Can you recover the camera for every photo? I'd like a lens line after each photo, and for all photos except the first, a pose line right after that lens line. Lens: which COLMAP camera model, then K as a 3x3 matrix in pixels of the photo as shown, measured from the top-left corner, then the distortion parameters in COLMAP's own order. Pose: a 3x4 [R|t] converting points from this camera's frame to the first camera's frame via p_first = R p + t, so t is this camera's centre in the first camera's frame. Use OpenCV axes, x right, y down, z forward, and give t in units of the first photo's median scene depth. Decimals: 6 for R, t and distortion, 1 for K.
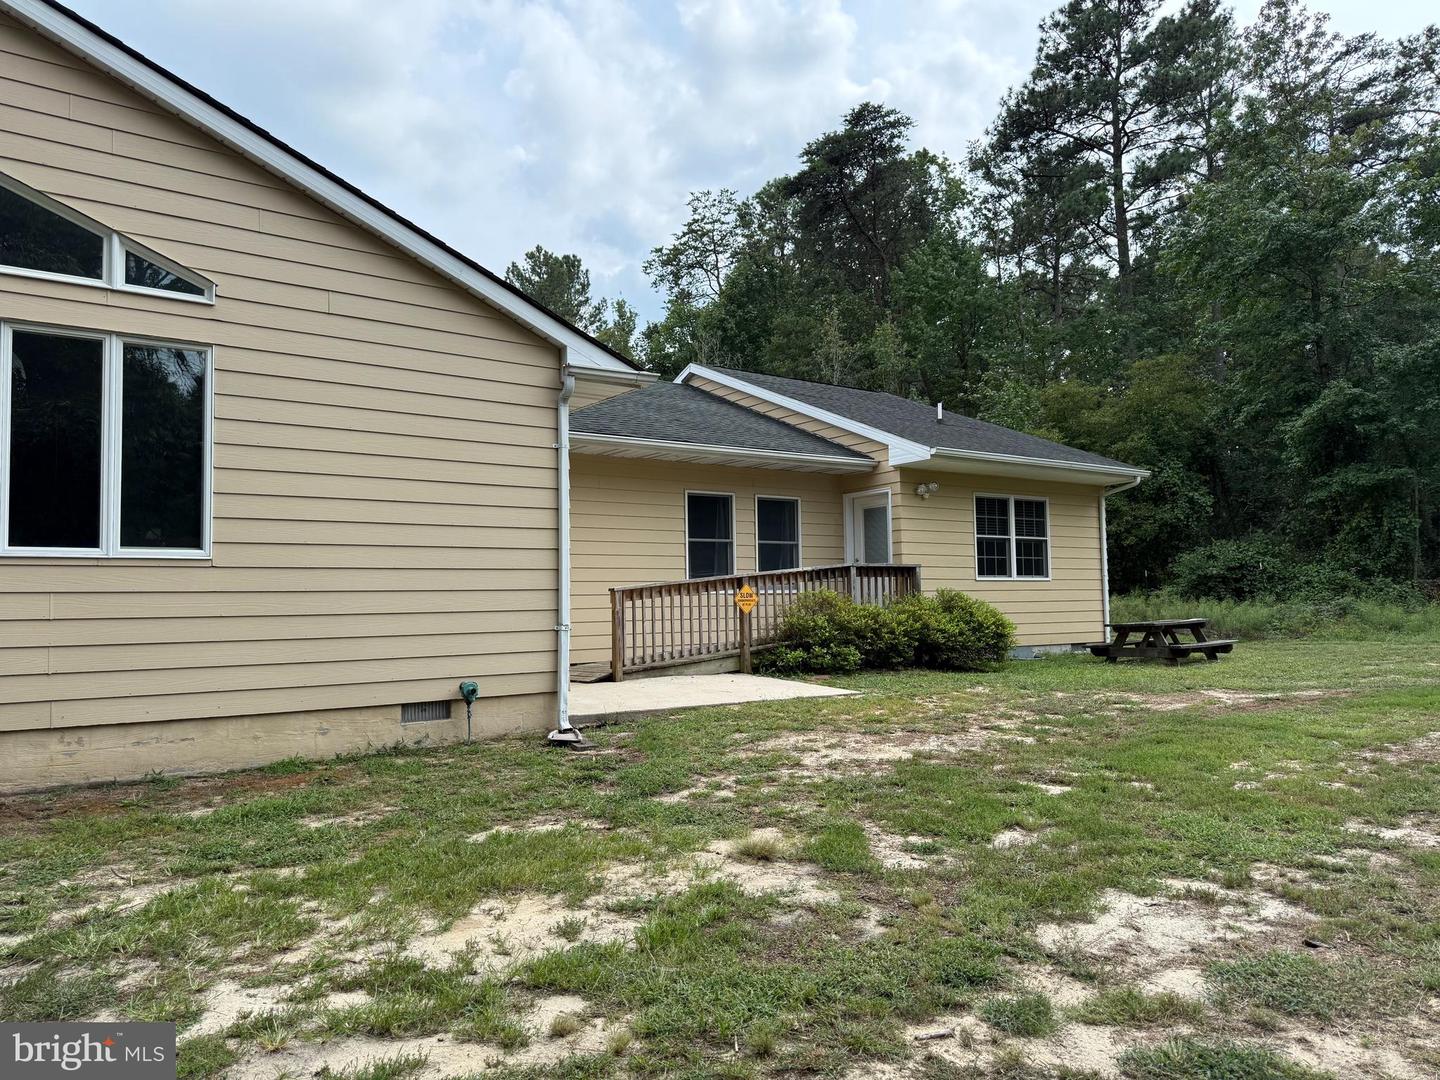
lens RADIAL K [[995.9, 0, 717.7], [0, 995.9, 541.9], [0, 0, 1]] dist [0.070742, -0.050640]
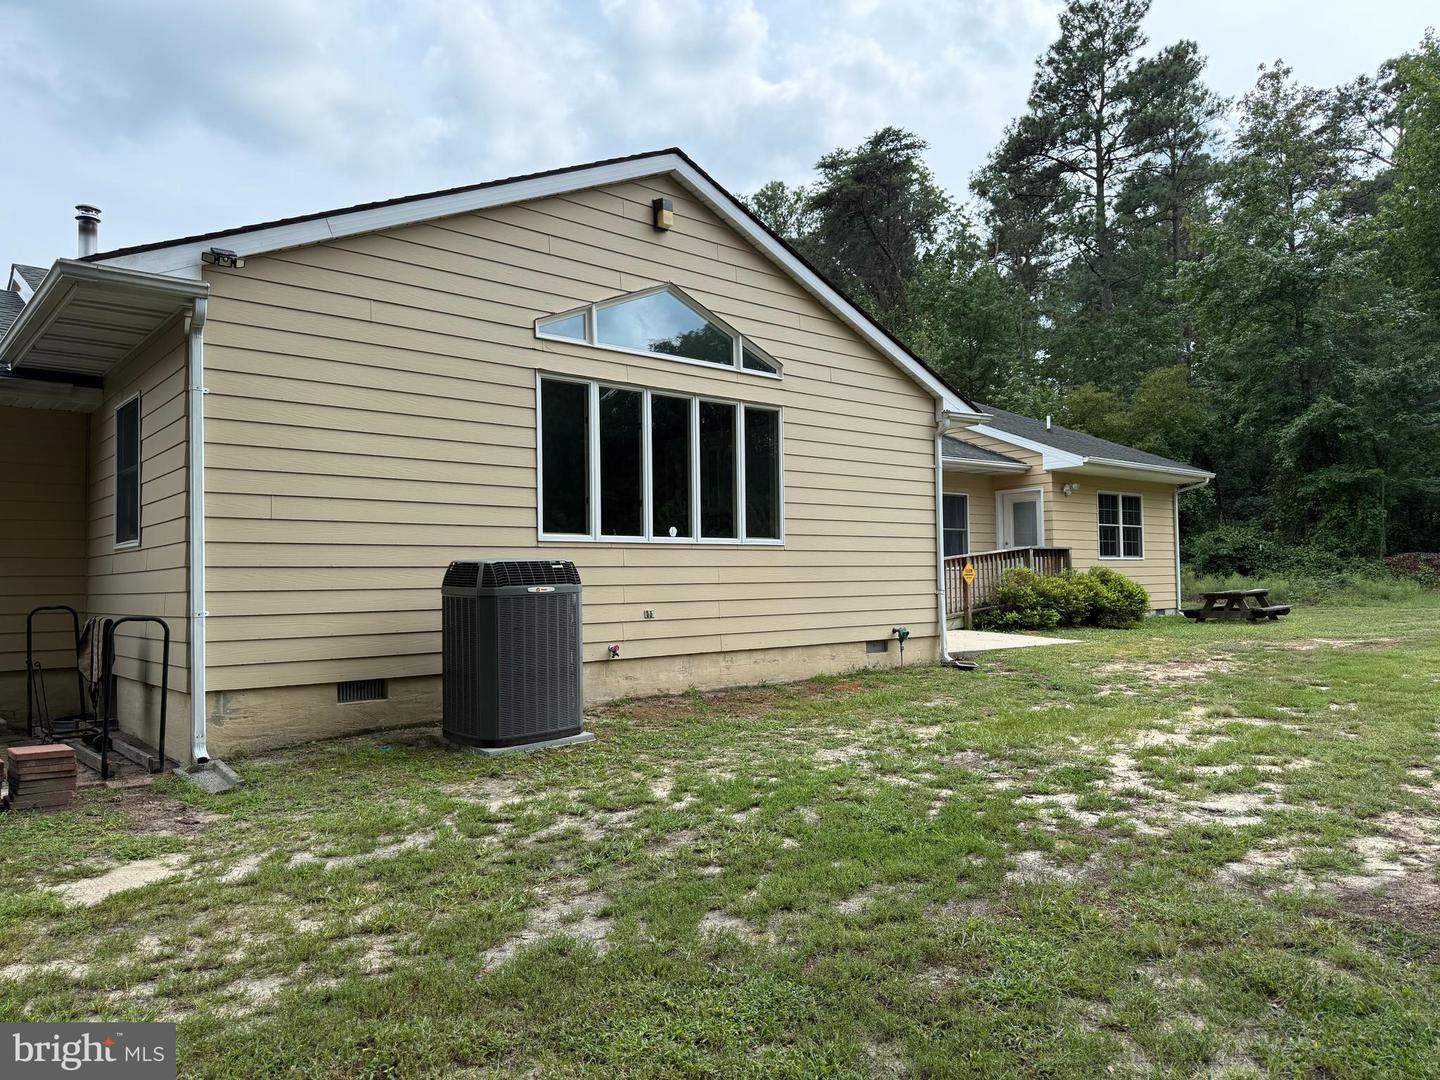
lens RADIAL K [[995.9, 0, 728.2], [0, 995.9, 537.4], [0, 0, 1]] dist [0.070742, -0.050640]
pose [[0.995552, 0.003815, 0.094138, -0.310019], [-0.005454, 0.999838, 0.017160, -0.008603], [-0.094058, -0.017597, 0.995411, -0.216044]]
